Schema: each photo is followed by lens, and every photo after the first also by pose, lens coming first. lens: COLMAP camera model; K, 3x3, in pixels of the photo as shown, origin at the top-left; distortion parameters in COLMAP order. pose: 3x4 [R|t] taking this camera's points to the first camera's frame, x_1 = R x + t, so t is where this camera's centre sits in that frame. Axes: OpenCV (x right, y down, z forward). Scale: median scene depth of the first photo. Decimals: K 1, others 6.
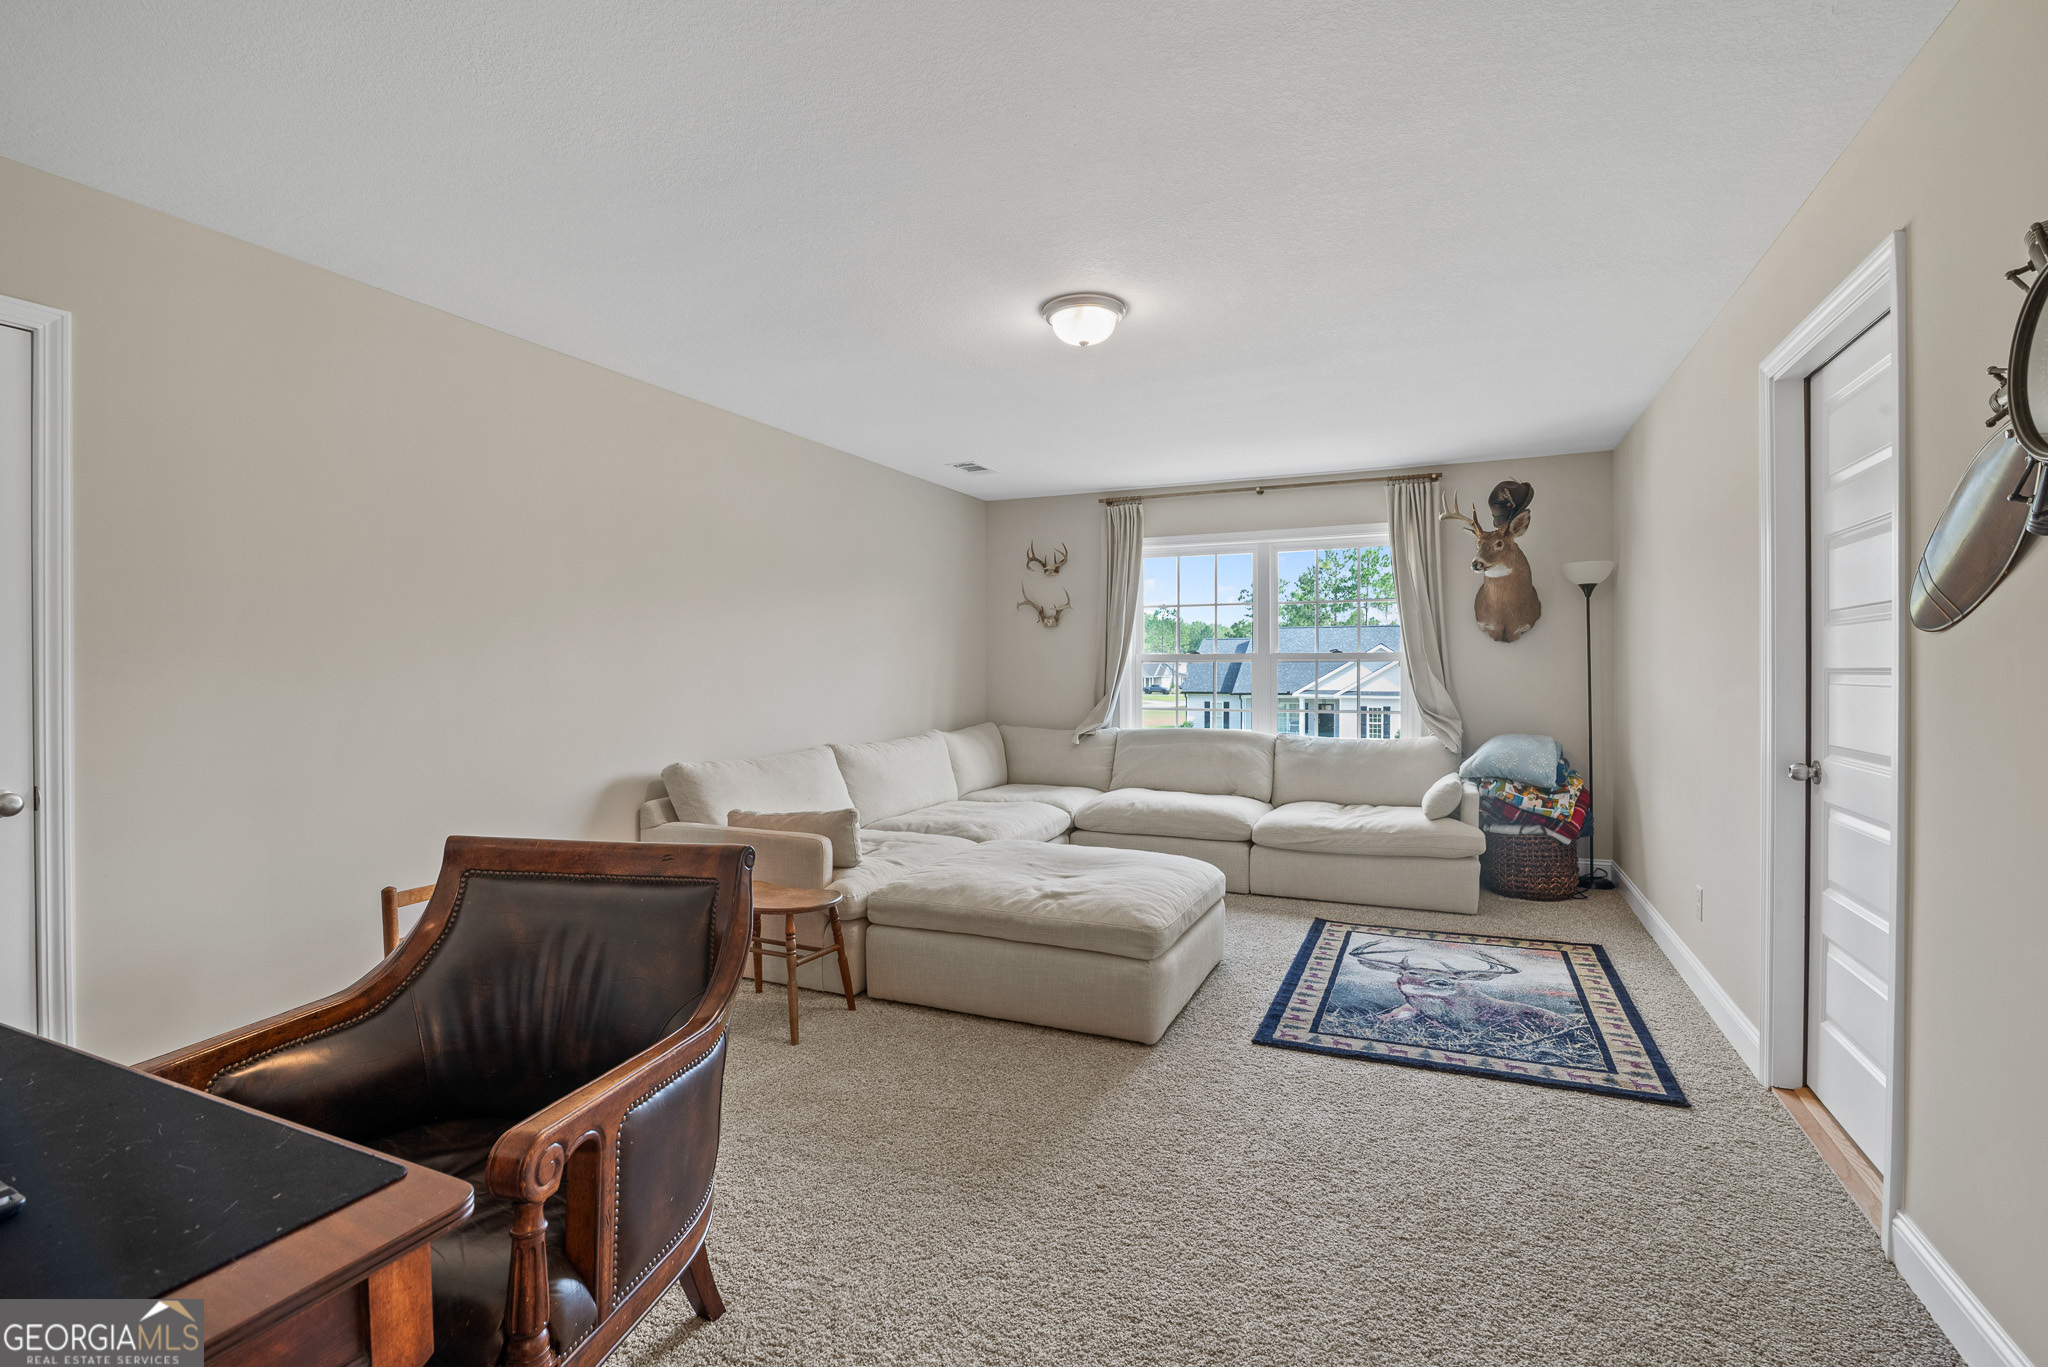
lens RADIAL K [[945.8, 0, 1031.9], [0, 945.8, 676.5], [0, 0, 1]] dist [-0.022819, 0.000642]
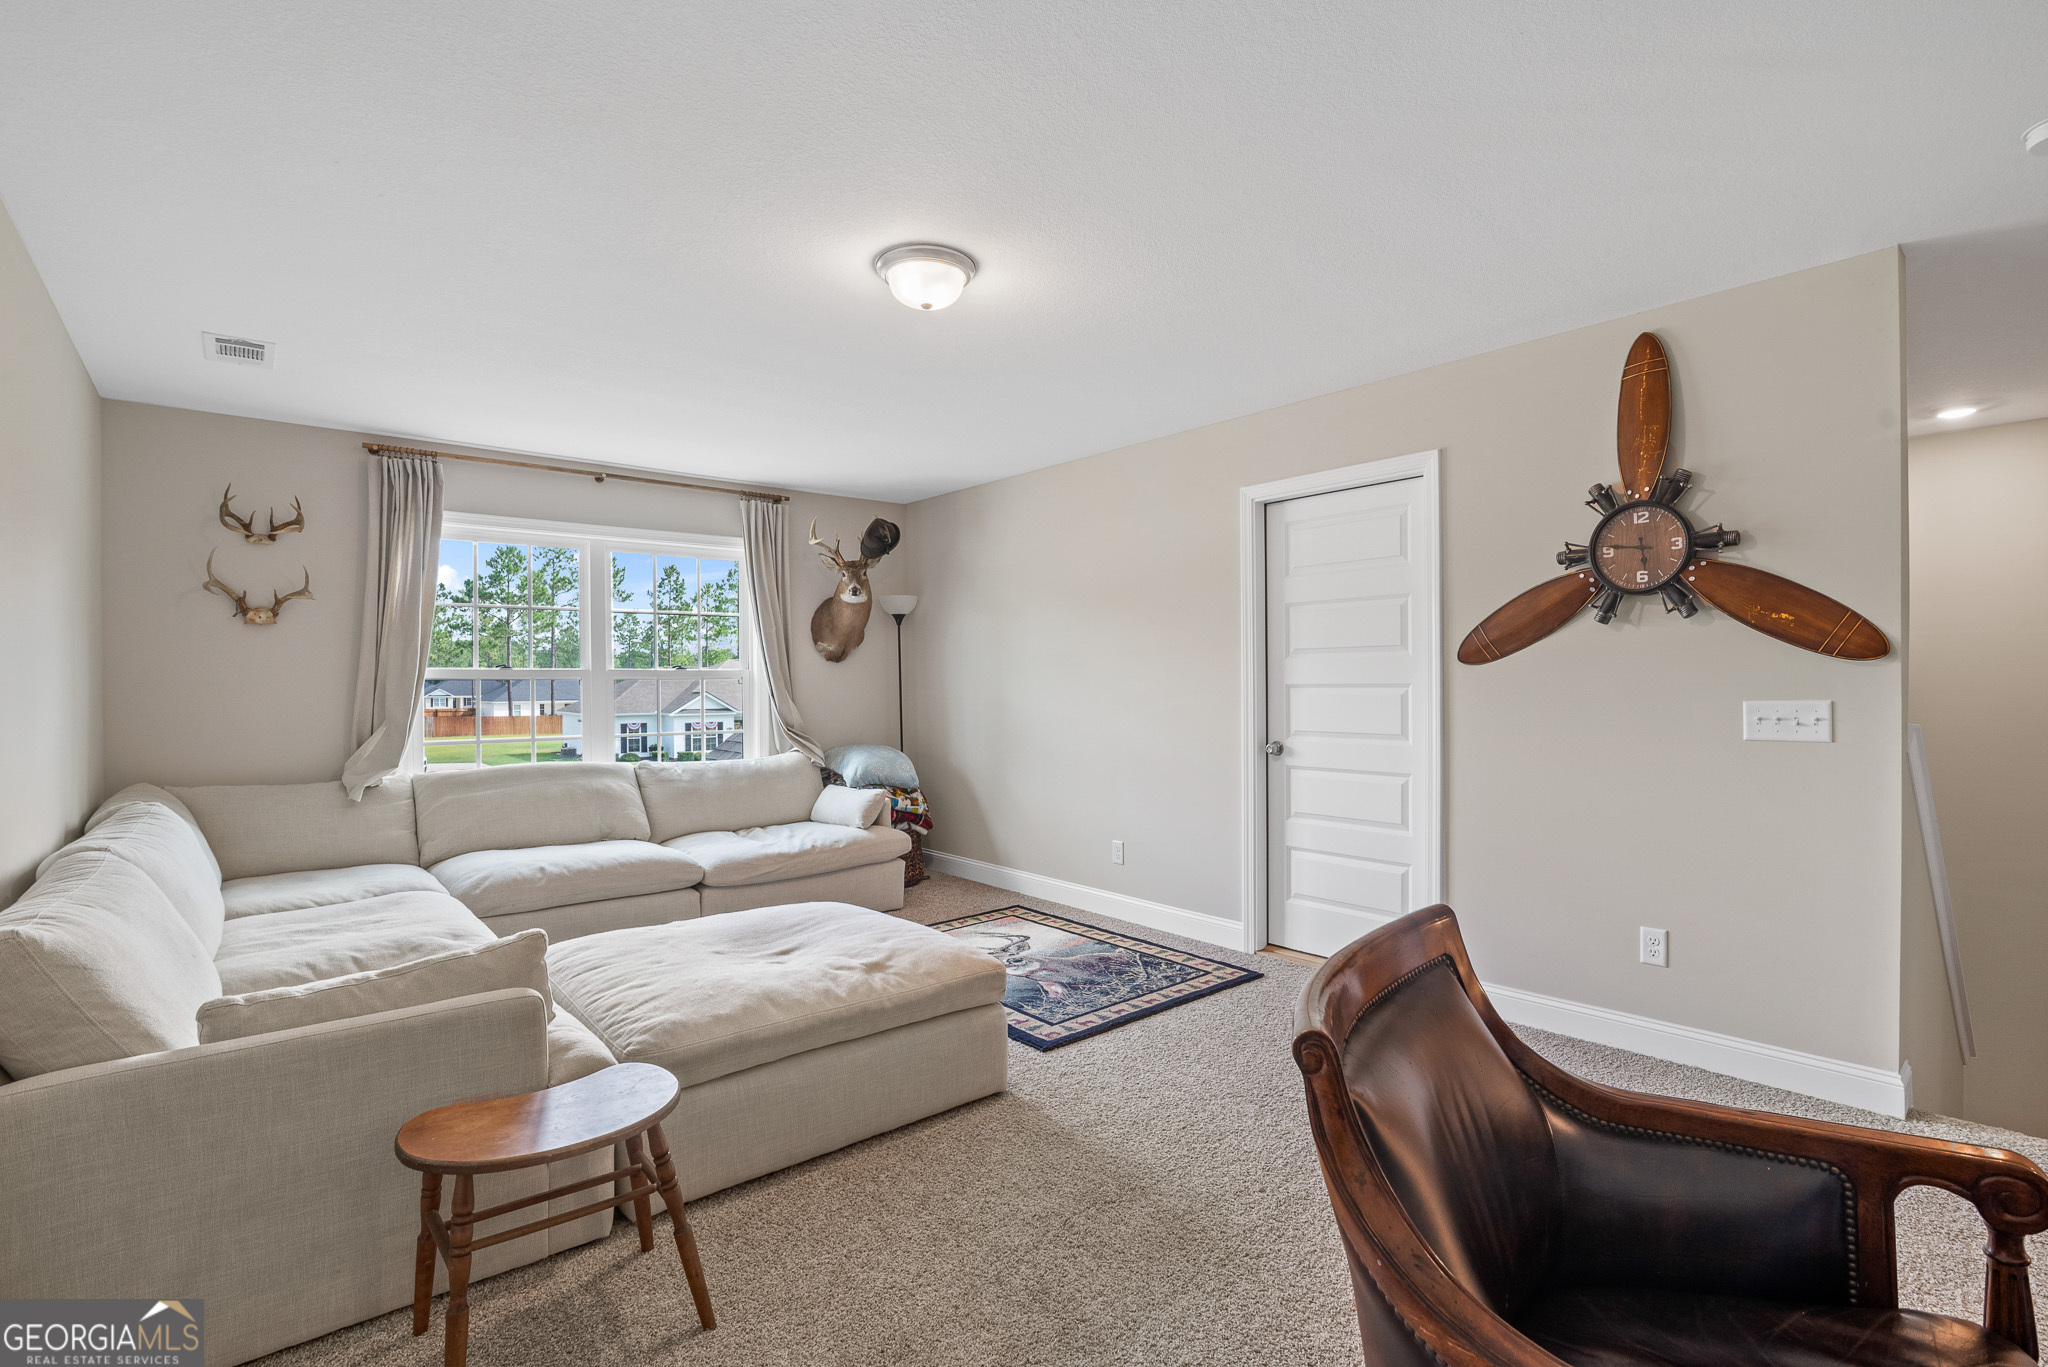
lens RADIAL K [[946.9, 0, 1030.7], [0, 946.9, 691.6], [0, 0, 1]] dist [-0.021636, 0.000392]
pose [[0.430130, -0.009361, 0.902718, -0.640825], [0.012668, 0.999910, 0.004333, -0.006878], [-0.902678, 0.009572, 0.430210, 0.522060]]
